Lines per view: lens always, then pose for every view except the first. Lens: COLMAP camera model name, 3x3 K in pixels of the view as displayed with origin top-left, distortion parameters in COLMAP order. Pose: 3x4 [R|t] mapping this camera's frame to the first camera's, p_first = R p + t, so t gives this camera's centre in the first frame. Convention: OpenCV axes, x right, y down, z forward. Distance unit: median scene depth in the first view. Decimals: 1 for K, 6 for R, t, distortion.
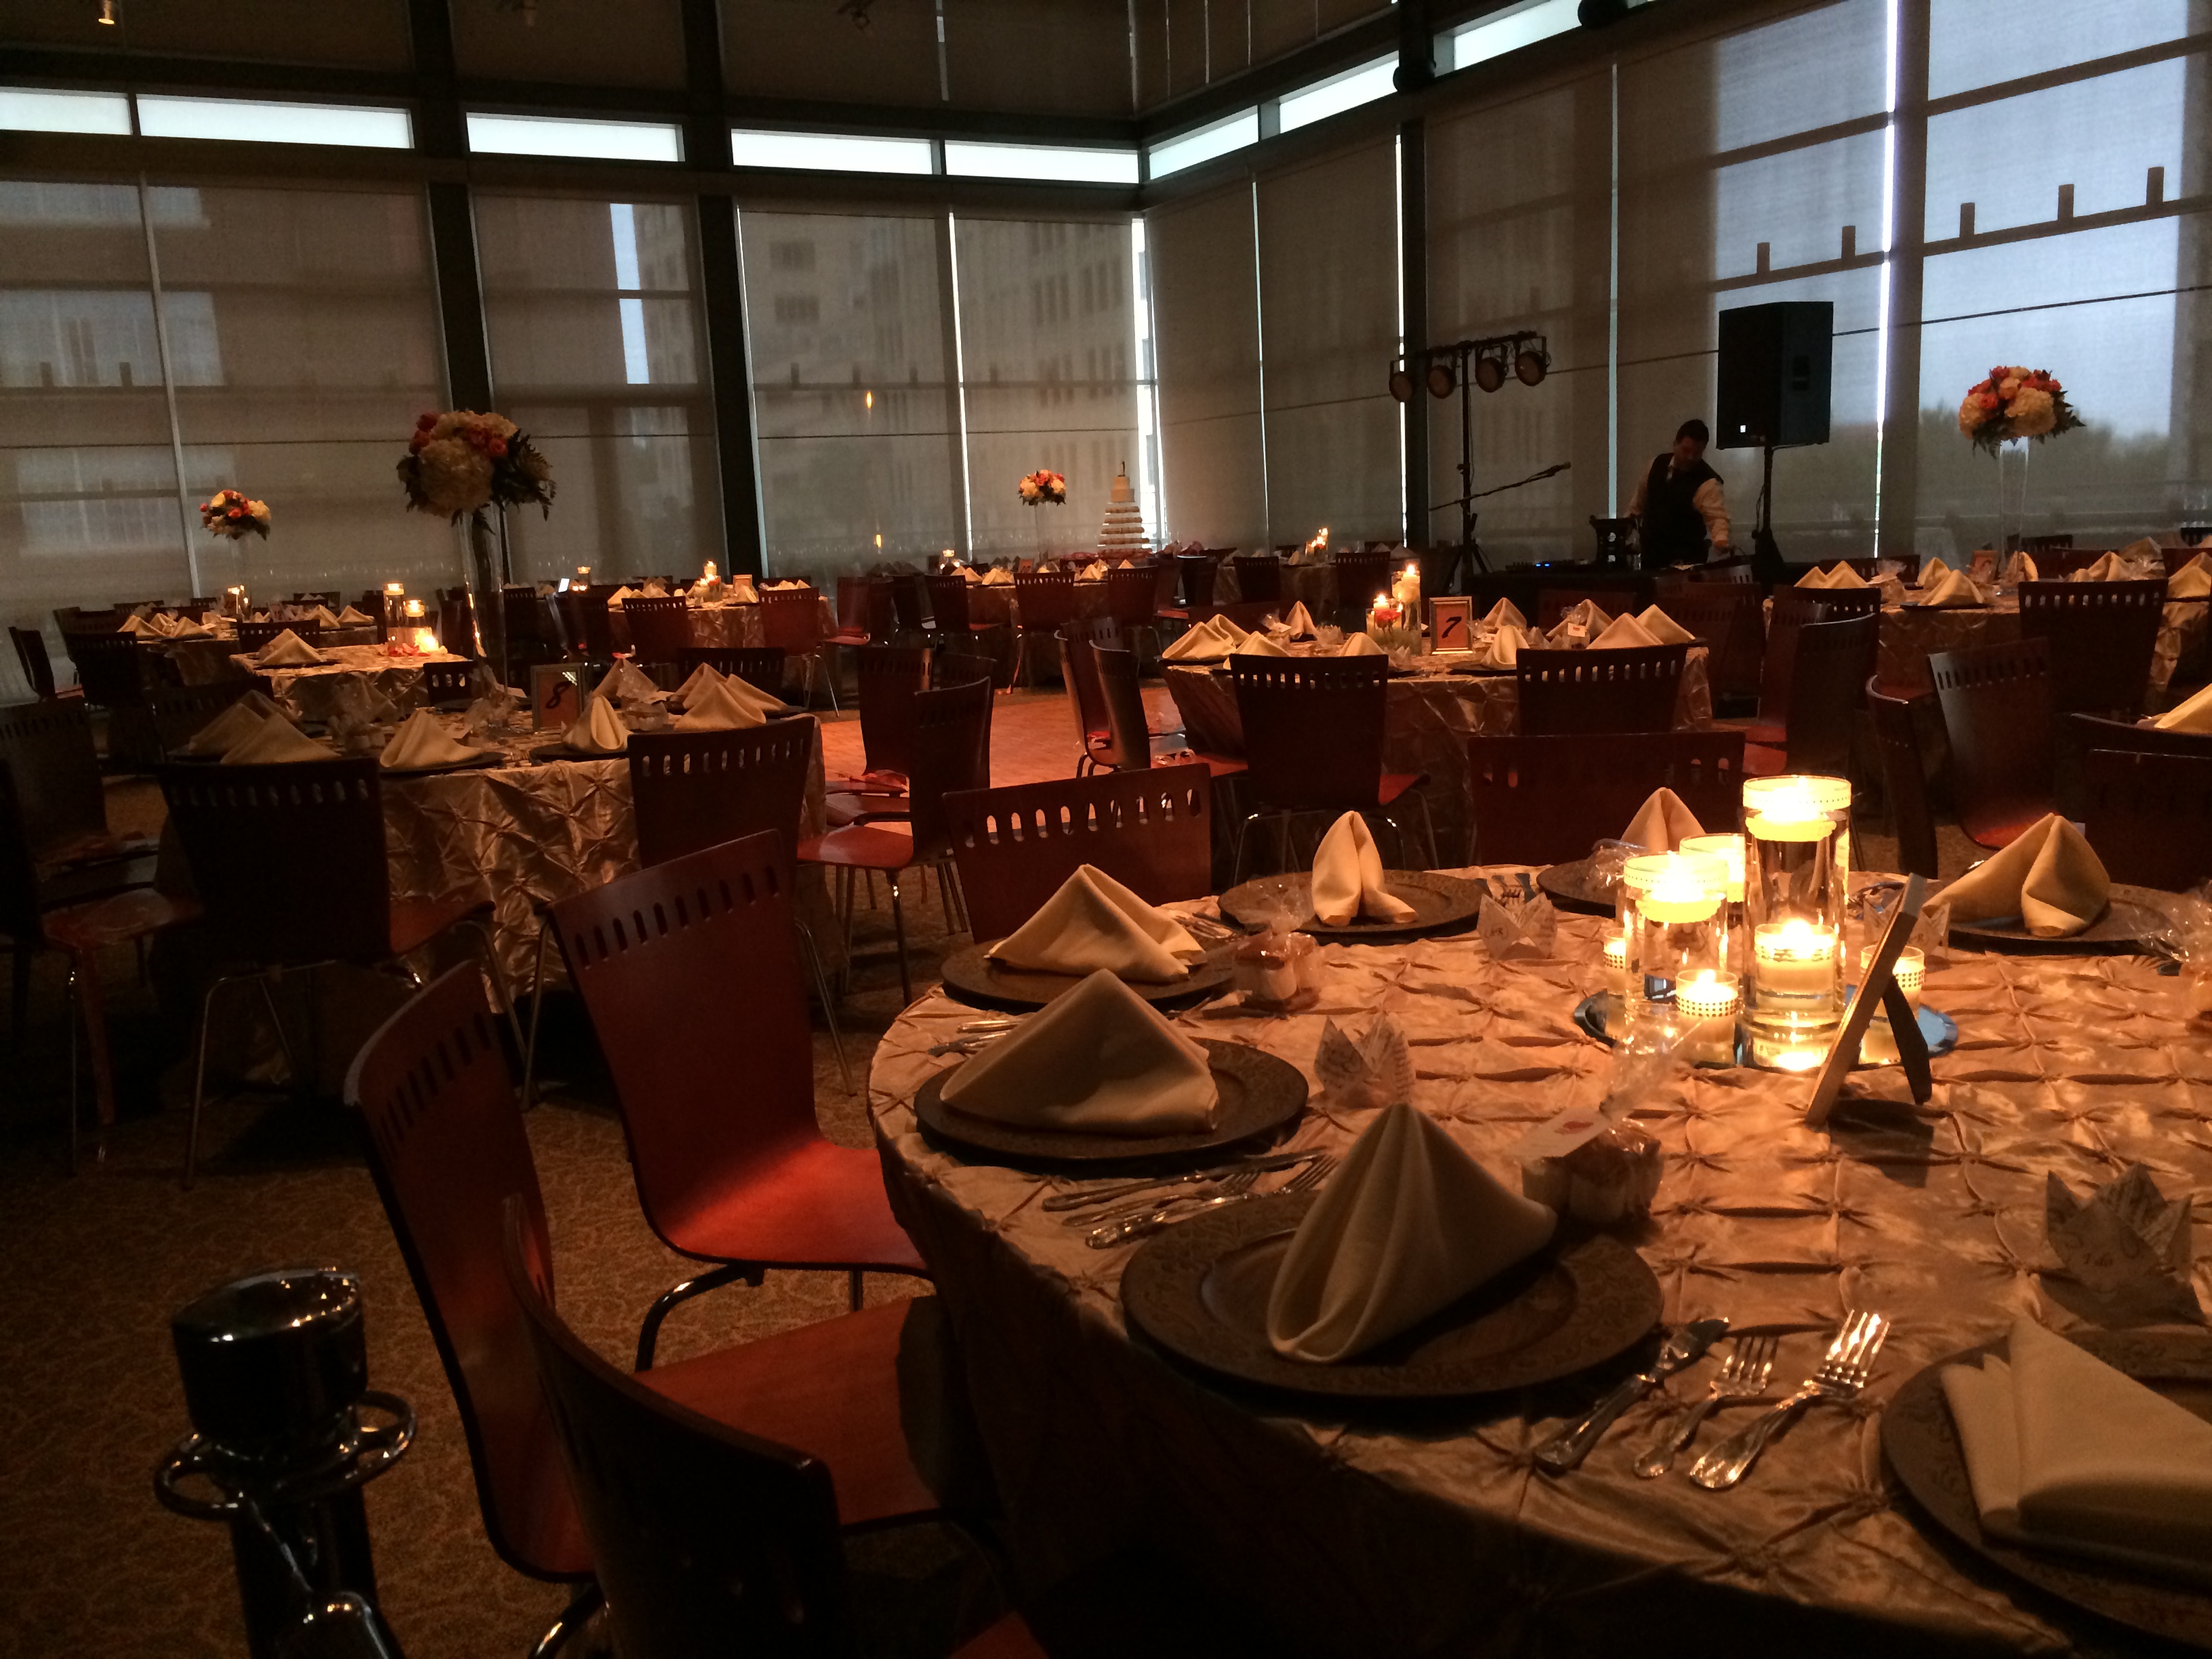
lens RADIAL K [[1939.3, 0, 1106.0], [0, 1939.3, 829.5], [0, 0, 1]] dist [0.106336, -0.143437]
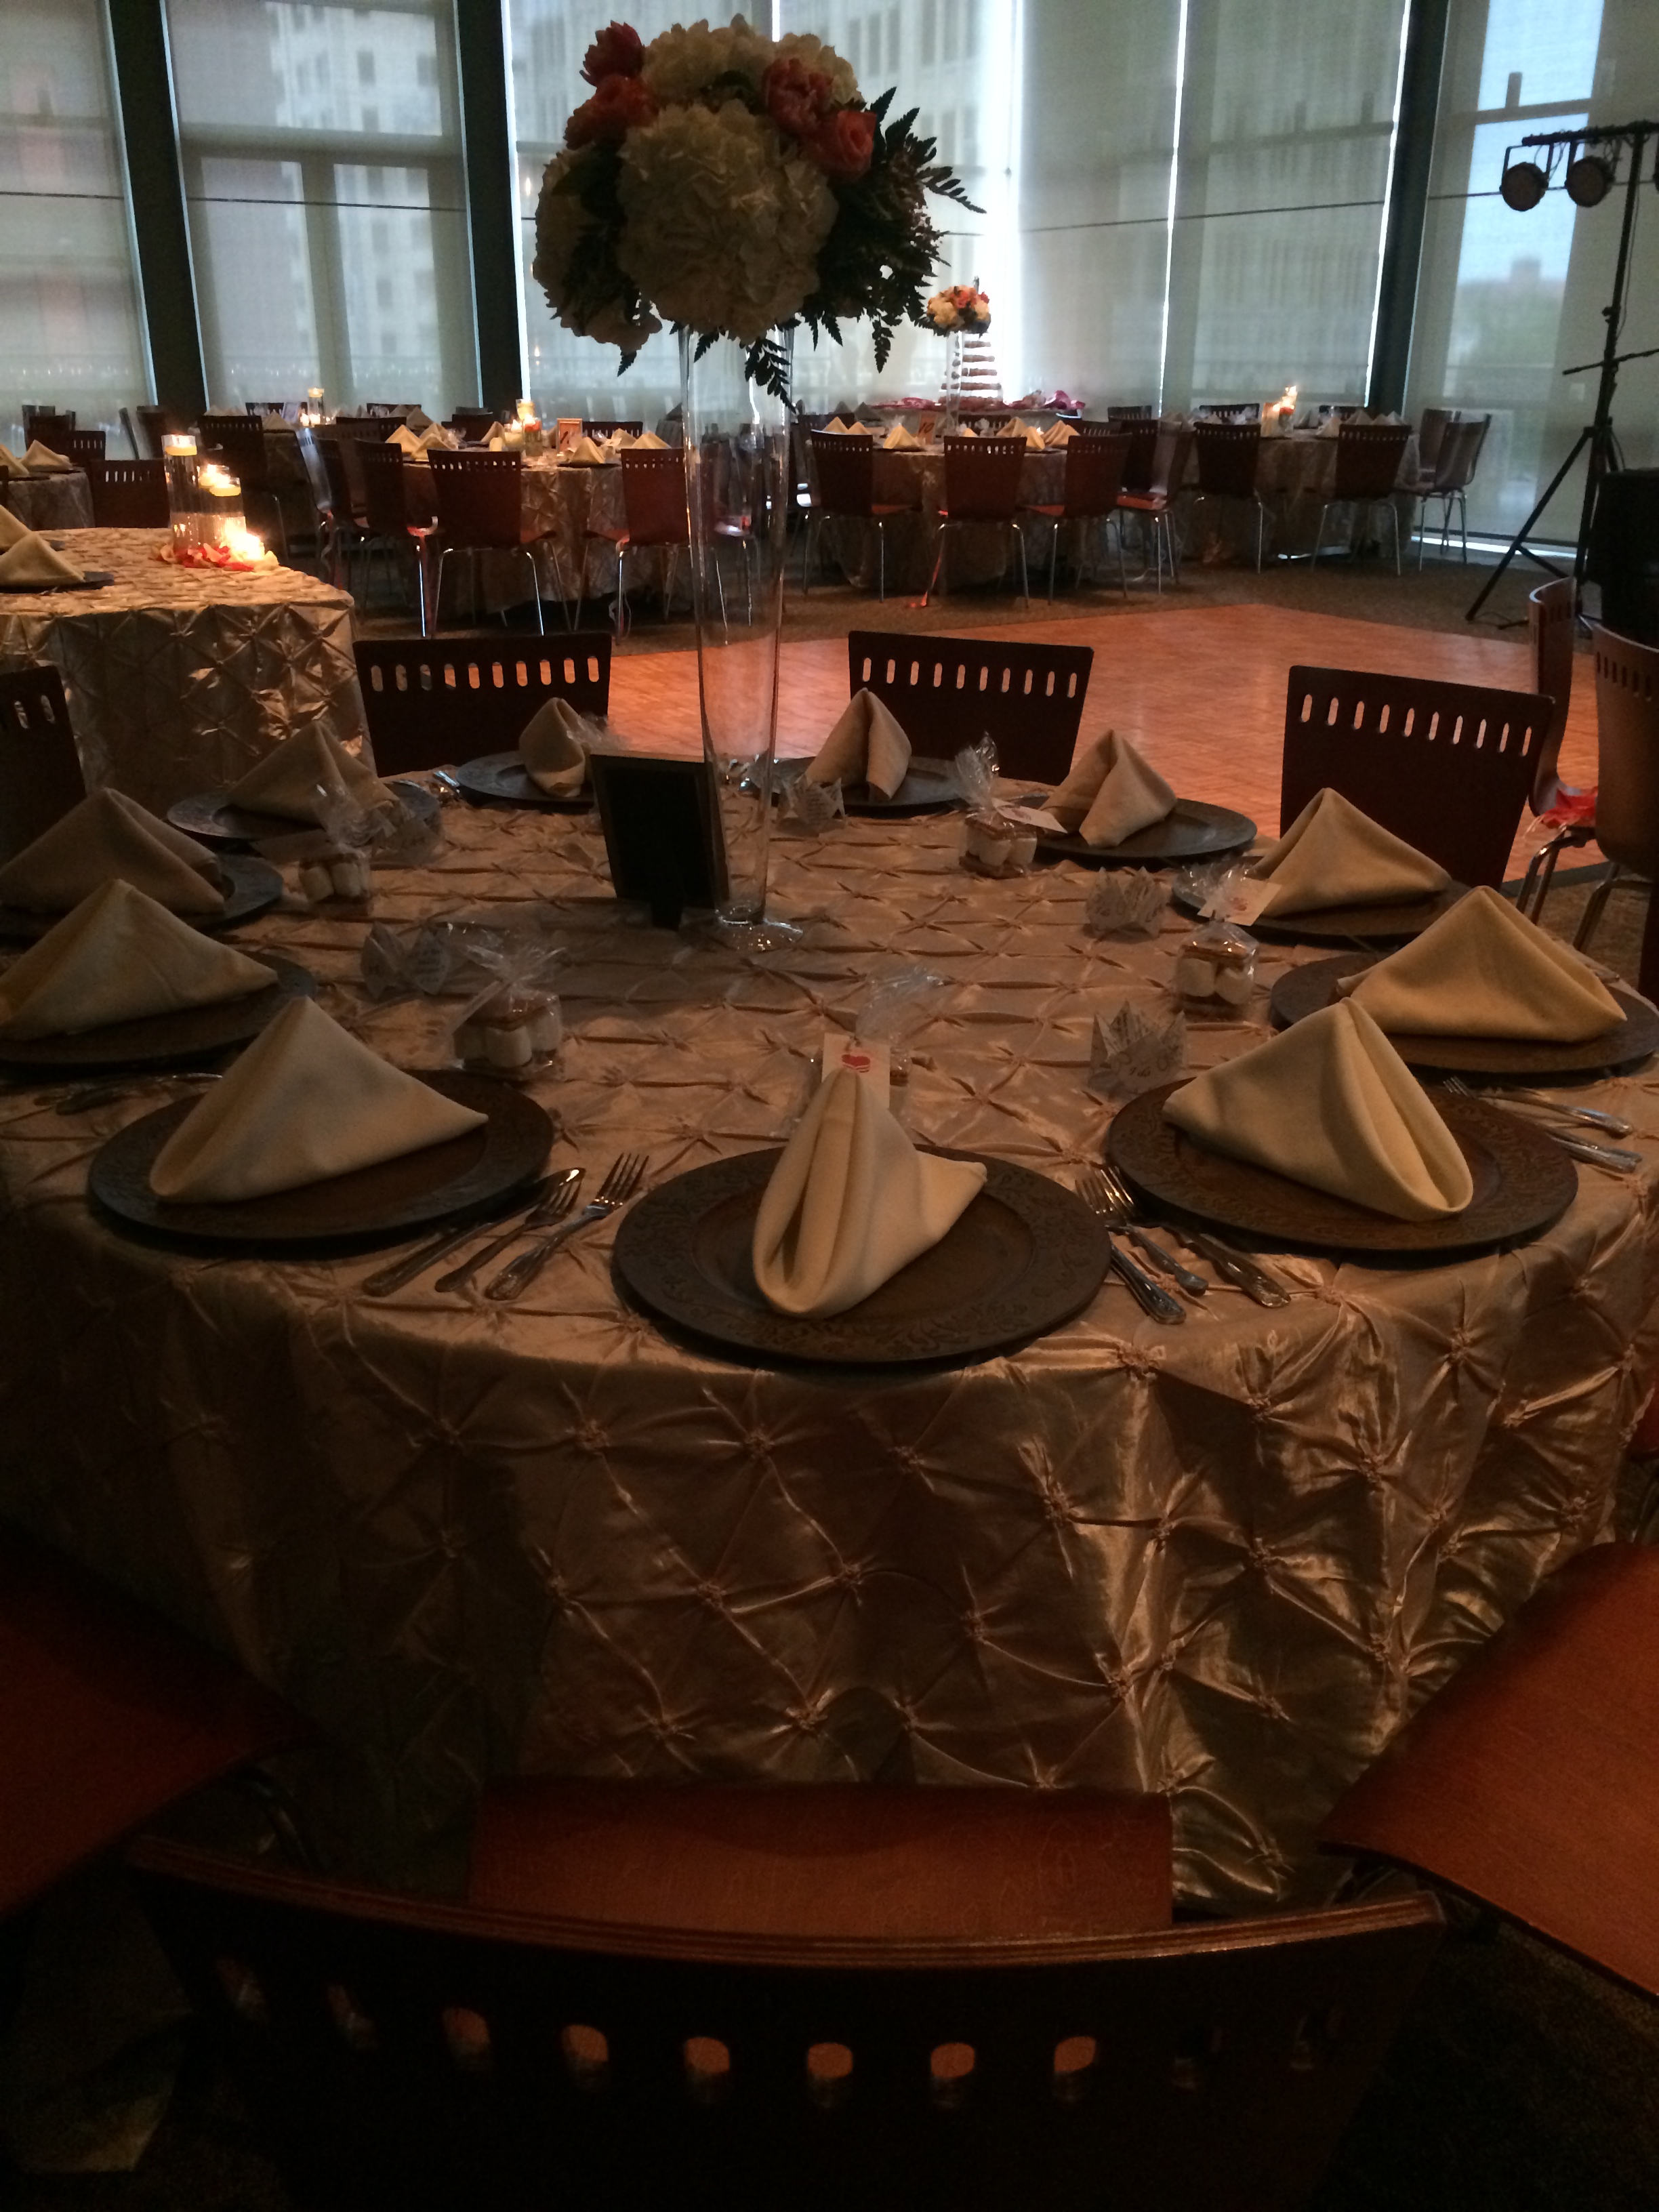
lens RADIAL K [[1939.3, 0, 829.5], [0, 1939.3, 1106.0], [0, 0, 1]] dist [0.106336, -0.143437]
pose [[0.998092, 0.035154, 0.050762, -0.209520], [-0.045014, 0.976993, 0.208469, -0.066294], [-0.042265, -0.210356, 0.976711, 0.407822]]
